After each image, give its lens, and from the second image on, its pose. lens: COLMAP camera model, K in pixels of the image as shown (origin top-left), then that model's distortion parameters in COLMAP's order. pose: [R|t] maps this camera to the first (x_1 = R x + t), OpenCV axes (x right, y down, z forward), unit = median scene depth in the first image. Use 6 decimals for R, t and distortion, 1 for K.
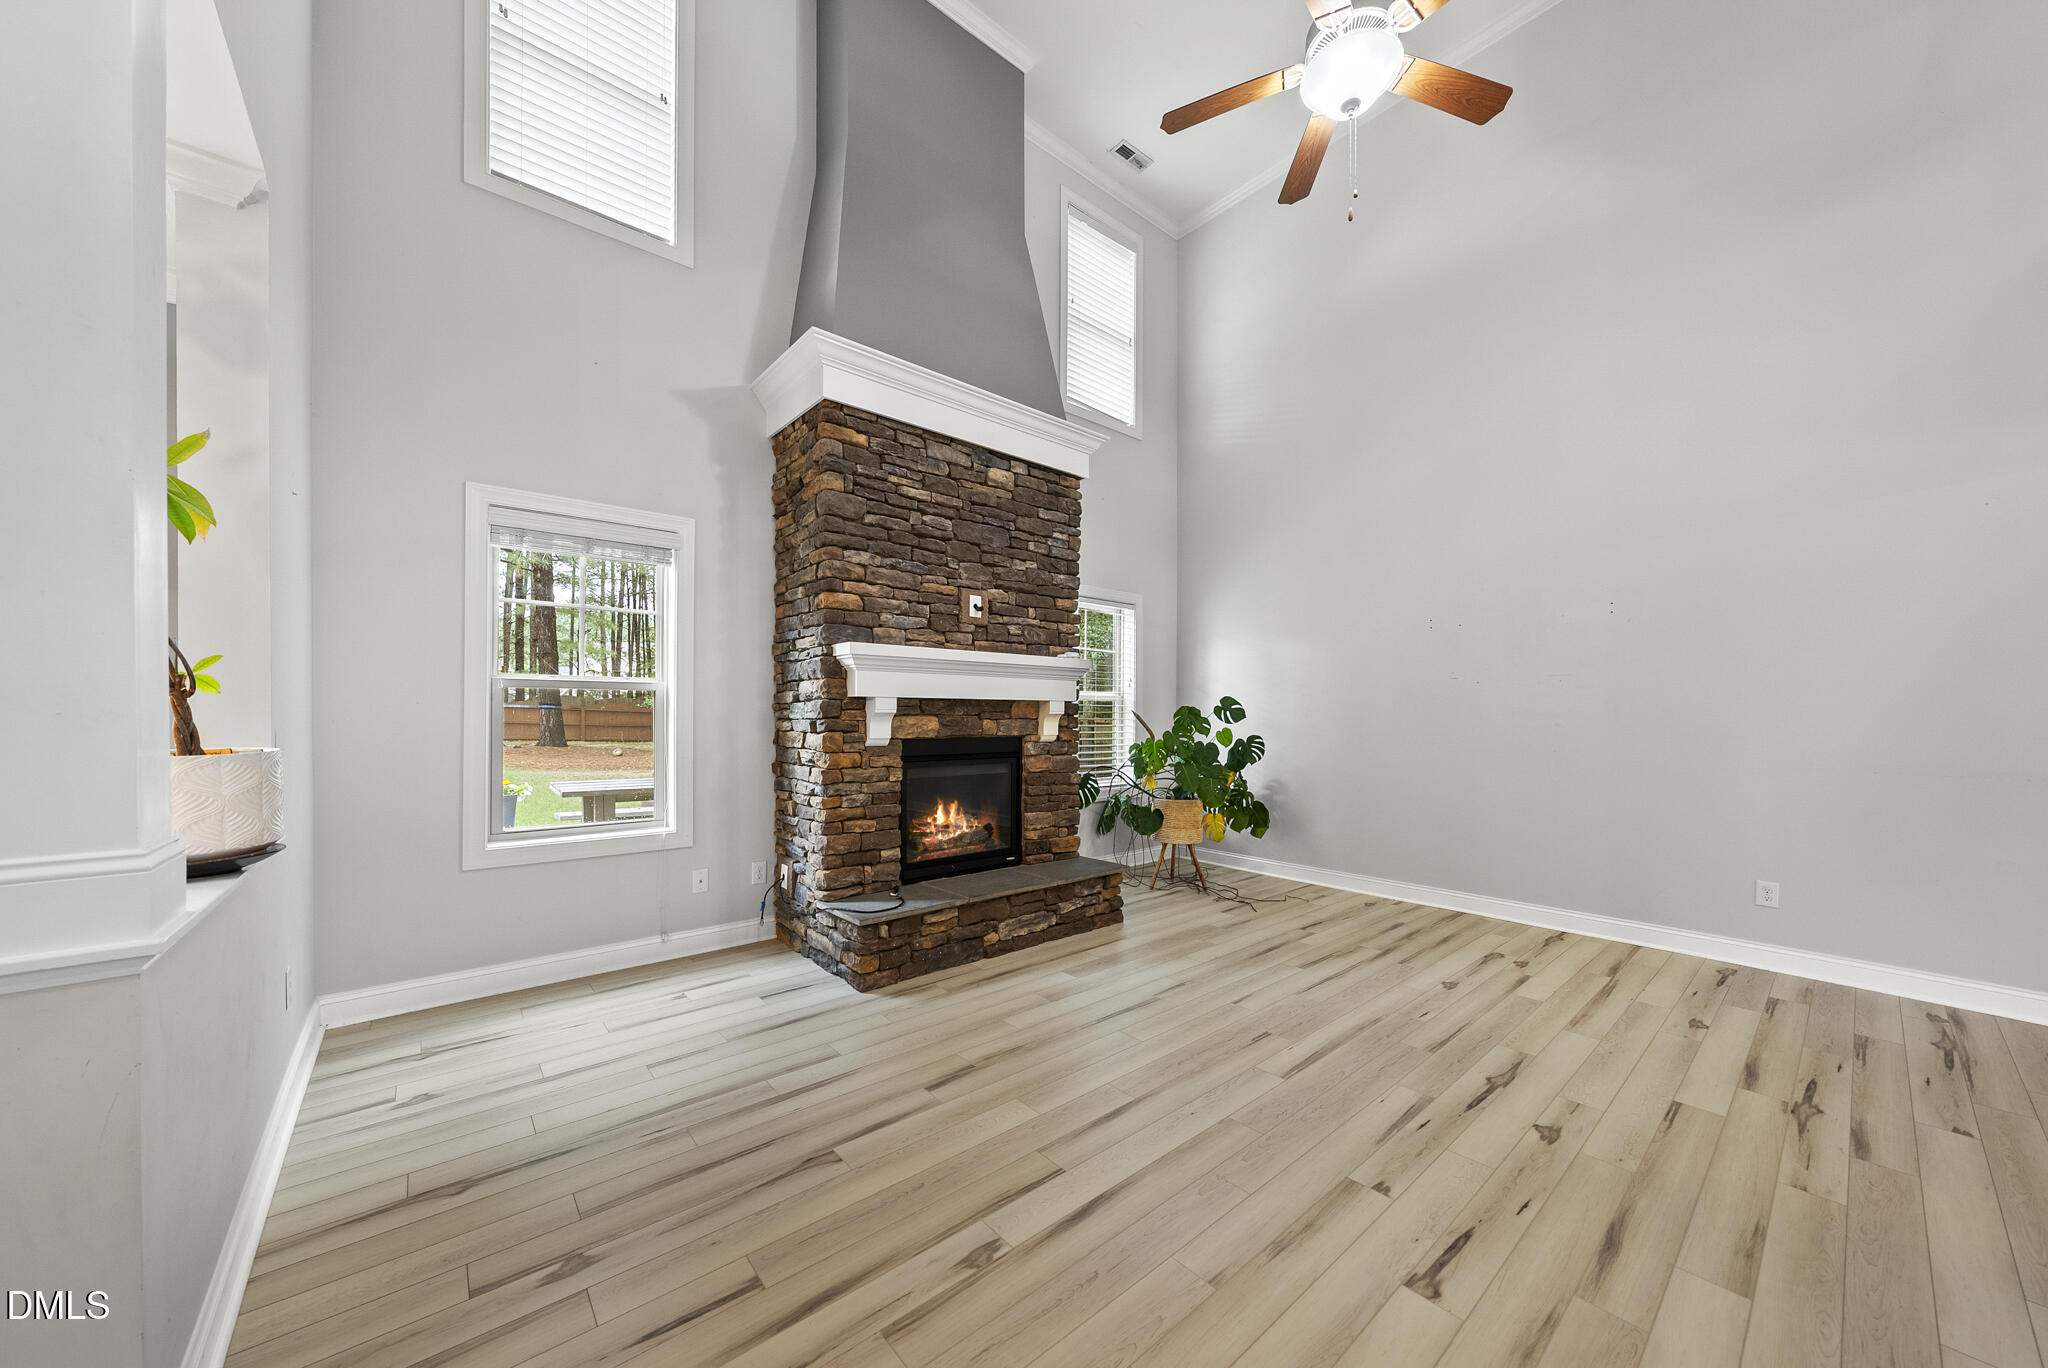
lens RADIAL K [[715.3, 0, 1020.7], [0, 715.3, 715.4], [0, 0, 1]] dist [-0.000264, -0.000067]
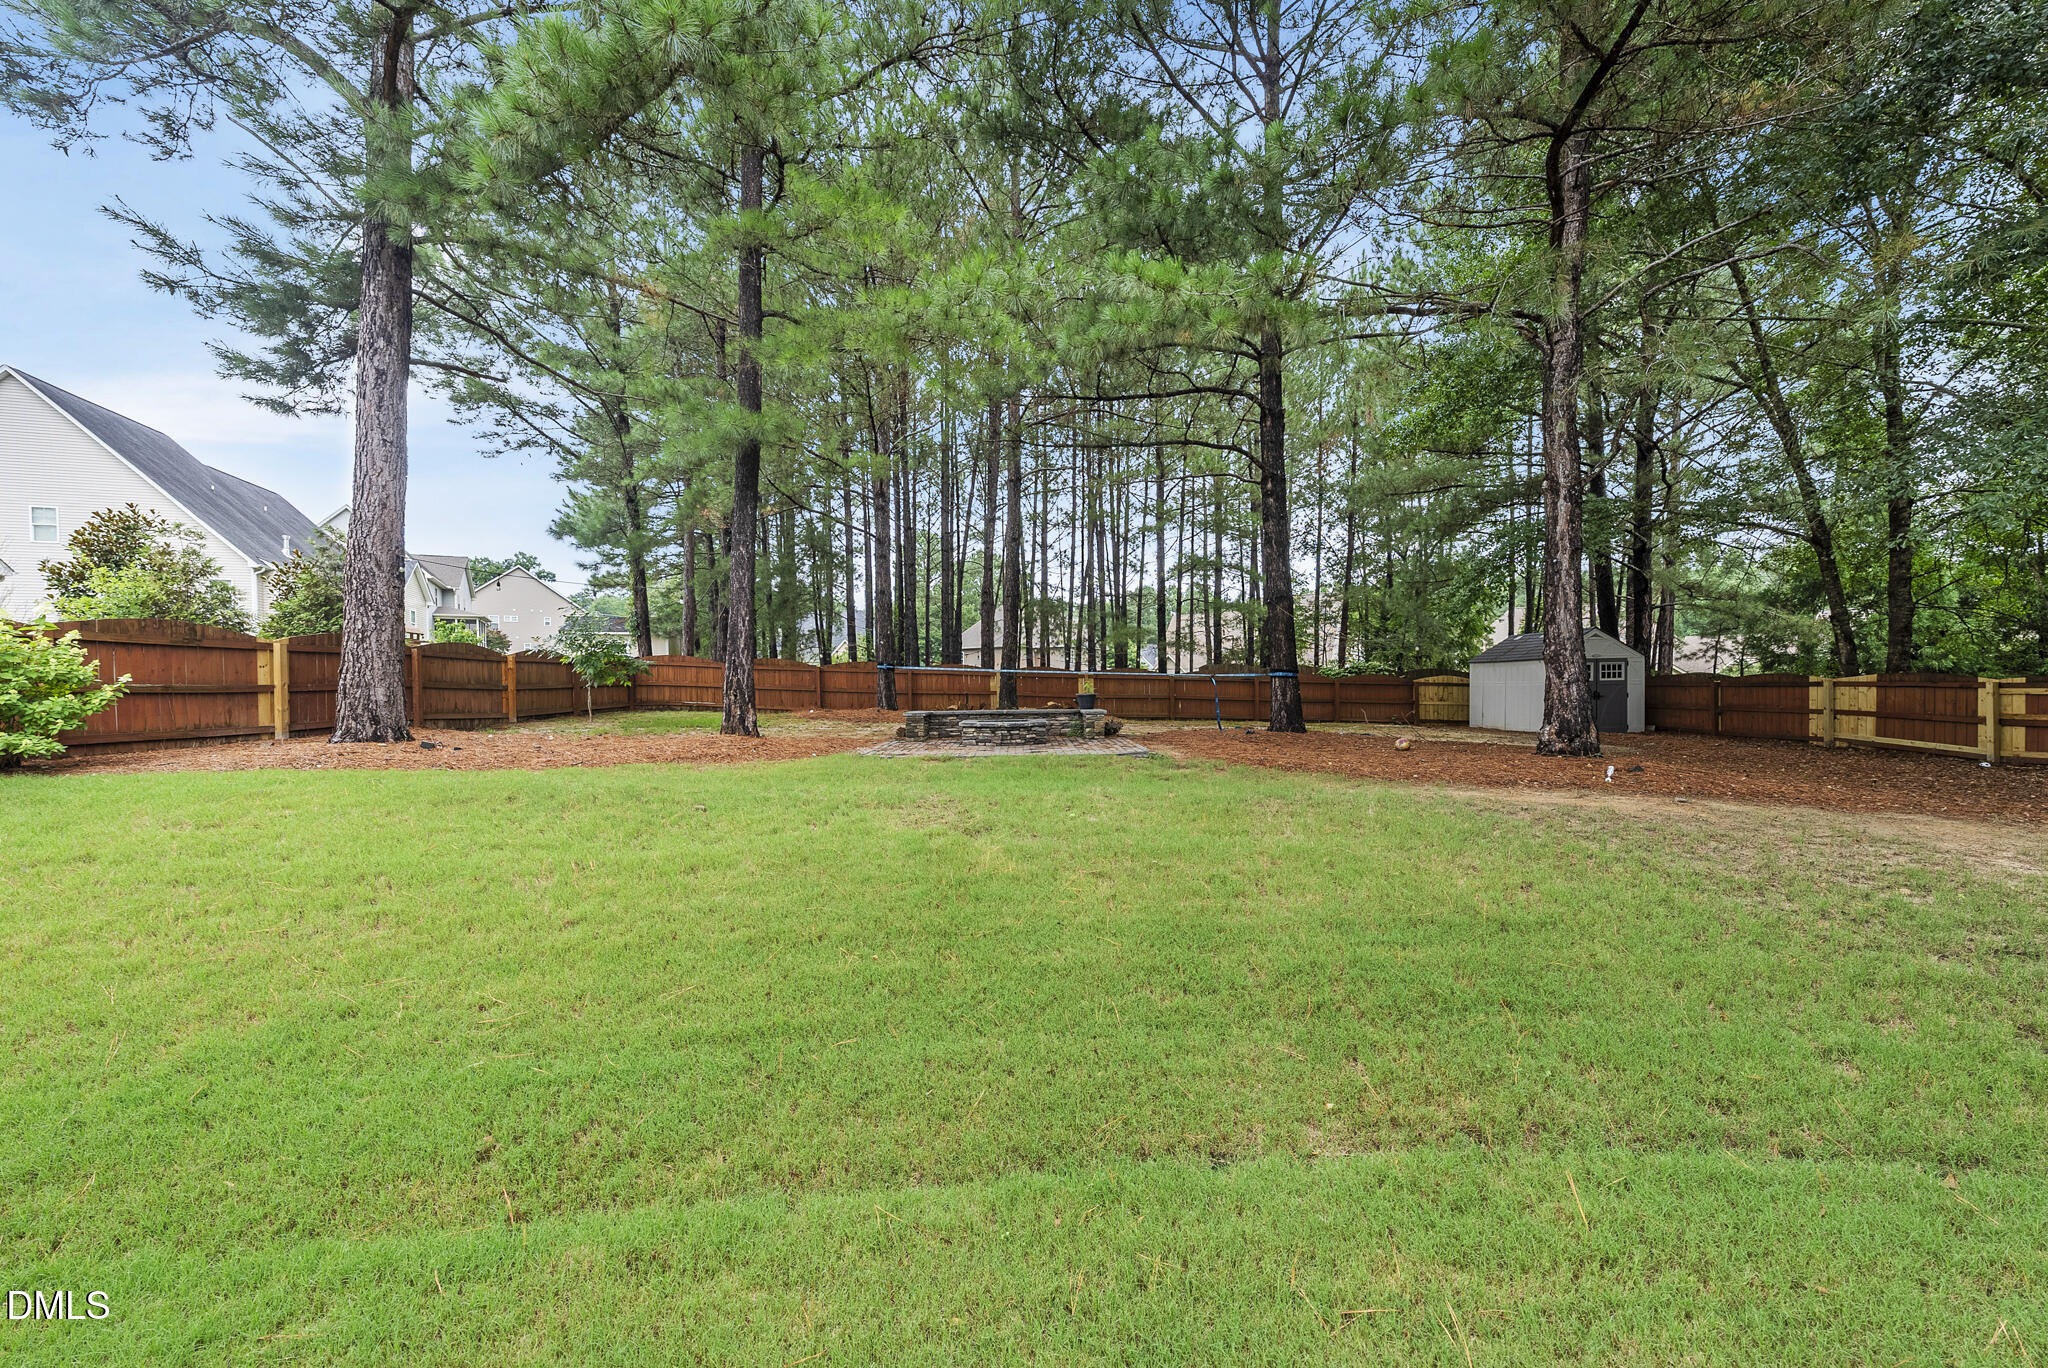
lens RADIAL K [[771.2, 0, 1030.8], [0, 771.2, 685.8], [0, 0, 1]] dist [0.000339, 0.000108]
pose [[0.770331, -0.018059, -0.637388, -1.811740], [0.015254, 0.999835, -0.009893, 0.009517], [0.637462, -0.002101, 0.770479, 1.314033]]
